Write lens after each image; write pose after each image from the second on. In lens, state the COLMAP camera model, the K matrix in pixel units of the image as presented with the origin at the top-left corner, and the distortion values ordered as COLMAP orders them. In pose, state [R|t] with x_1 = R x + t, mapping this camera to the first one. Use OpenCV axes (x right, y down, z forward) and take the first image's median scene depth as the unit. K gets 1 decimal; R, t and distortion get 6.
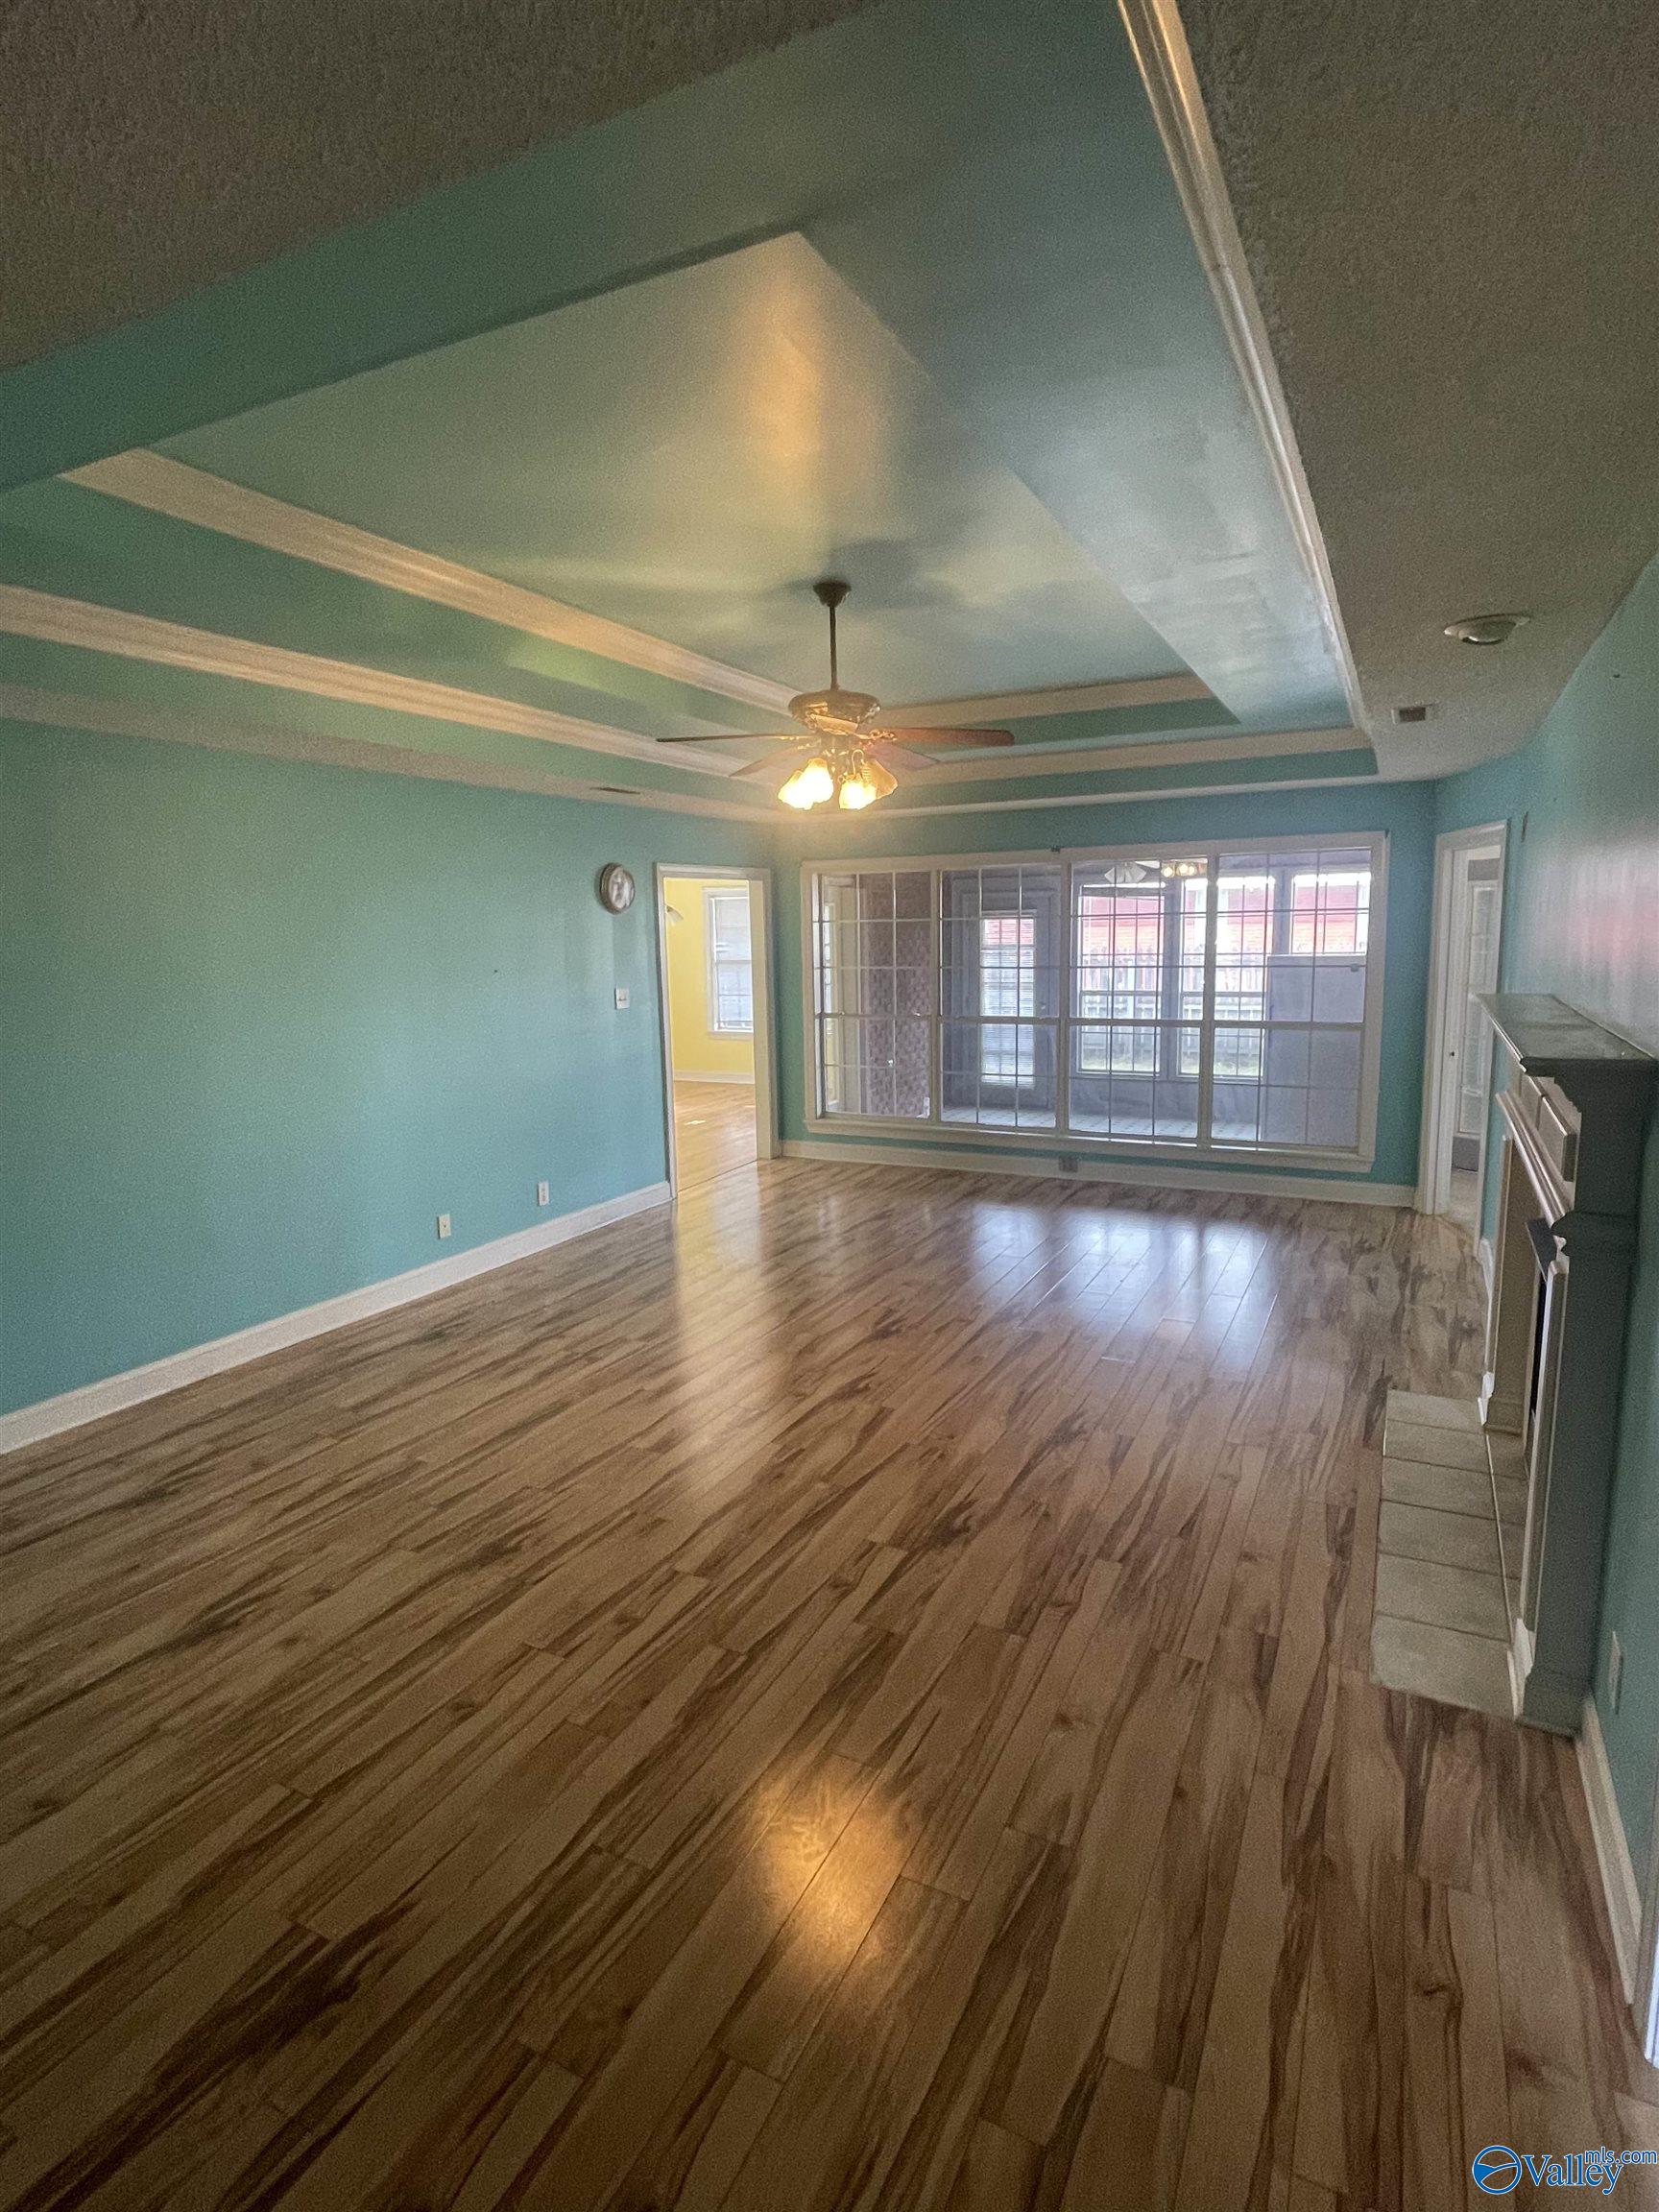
lens RADIAL K [[1146.8, 0, 829.5], [0, 1146.8, 1106.0], [0, 0, 1]] dist [-0.004070, -0.000421]
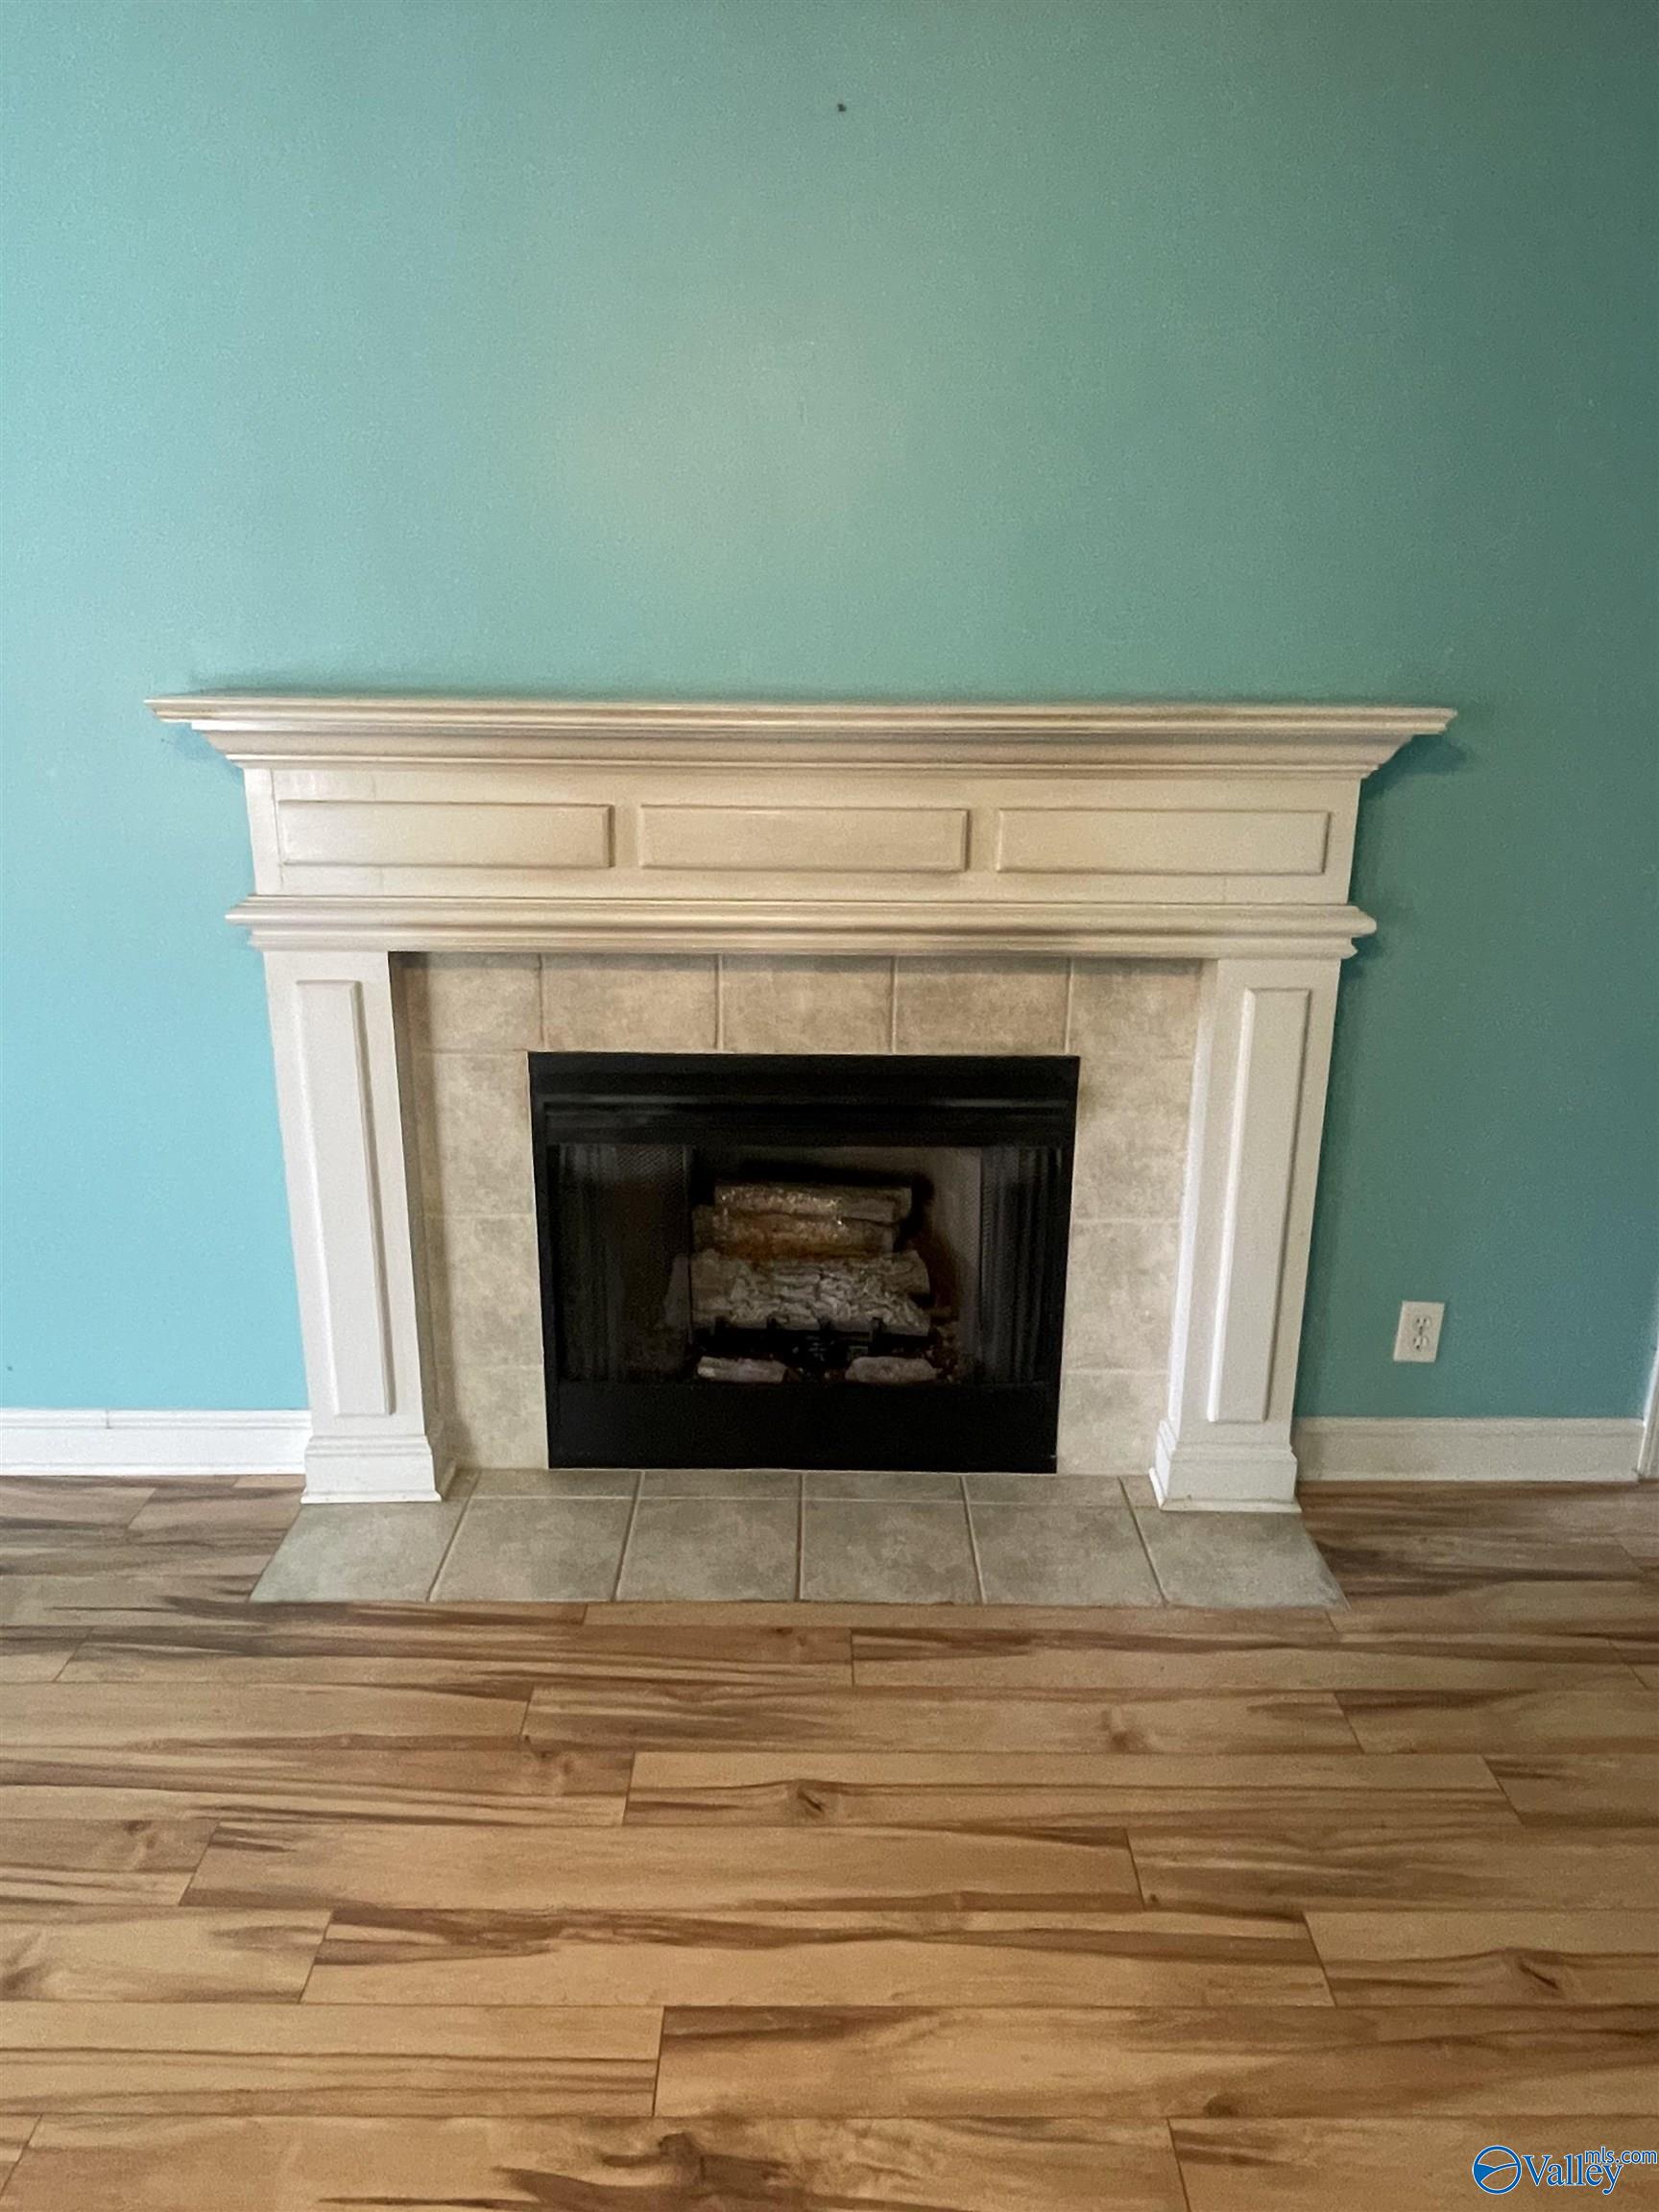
lens RADIAL K [[1490.3, 0, 829.5], [0, 1490.3, 1106.0], [0, 0, 1]] dist [0.020124, -0.000878]
pose [[-0.453268, -0.257866, 0.853261, -0.078122], [0.138796, 0.925148, 0.353322, -0.122530], [-0.880502, 0.278579, -0.383549, 1.072547]]
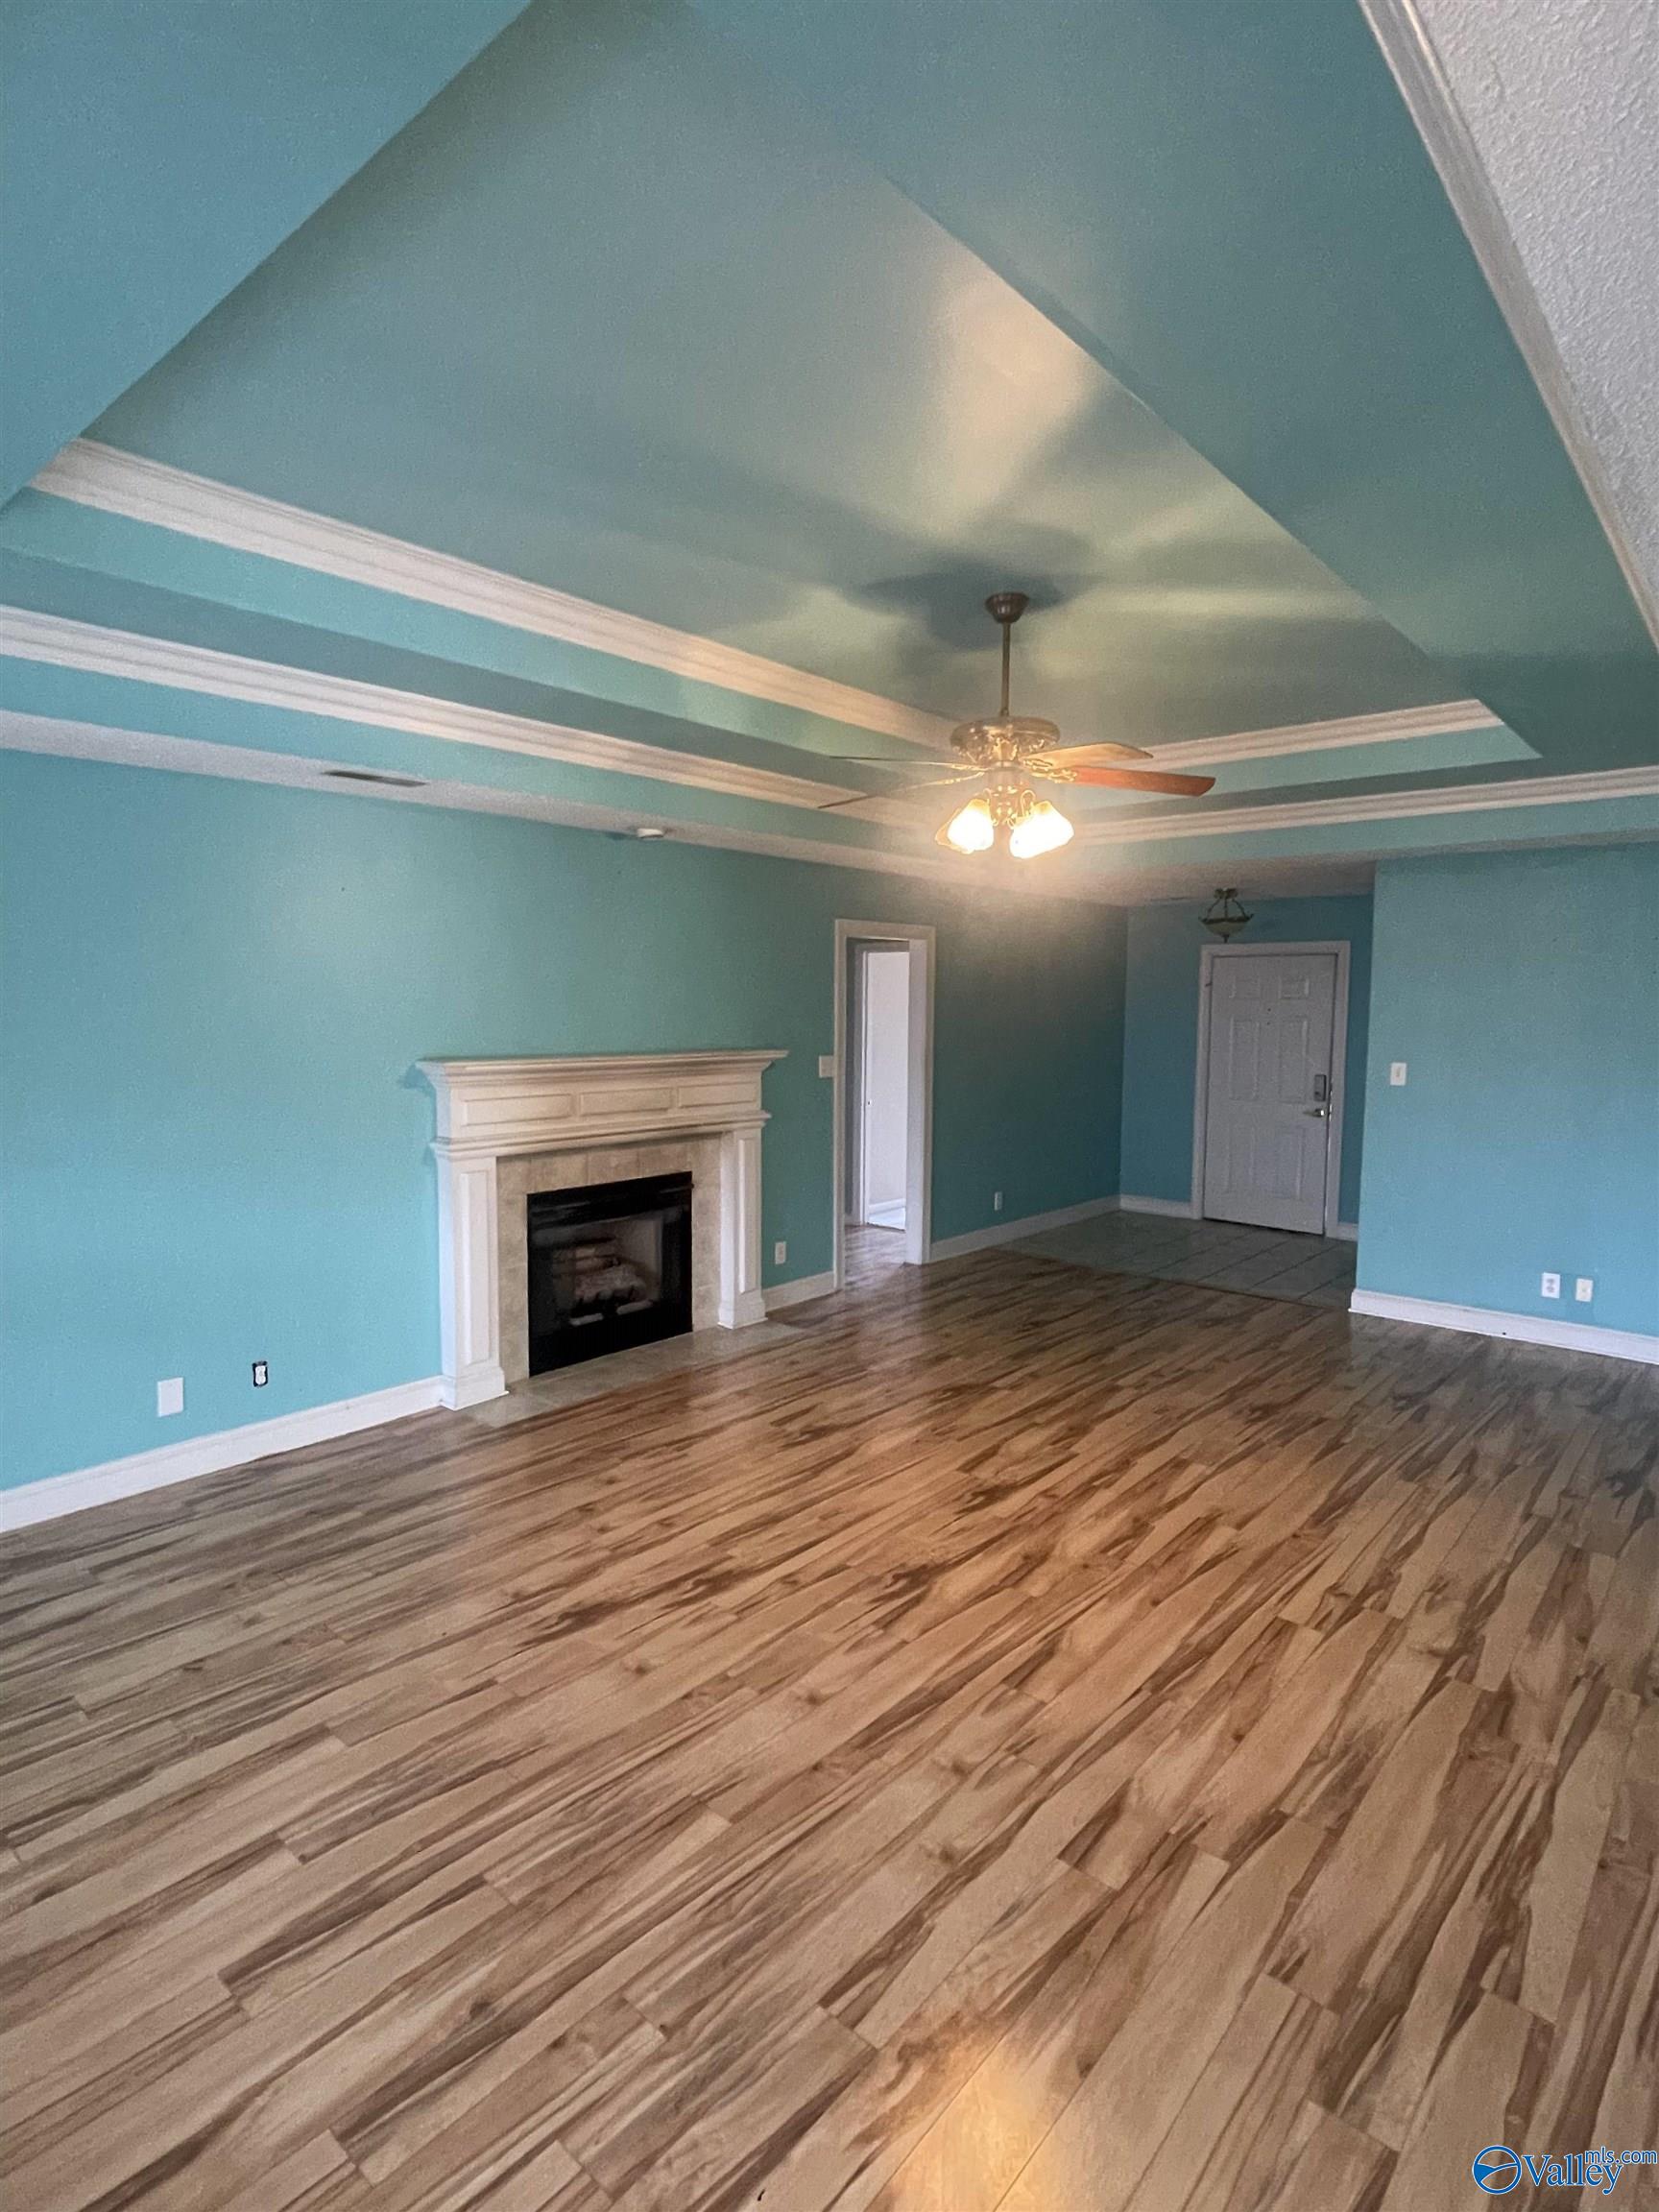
lens RADIAL K [[1146.8, 0, 829.5], [0, 1146.8, 1106.0], [0, 0, 1]] dist [-0.004070, -0.000421]
pose [[-0.969763, -0.011226, 0.243789, -0.085619], [0.048172, 0.970482, 0.236312, -0.319351], [-0.239245, 0.240910, -0.940598, 2.070482]]
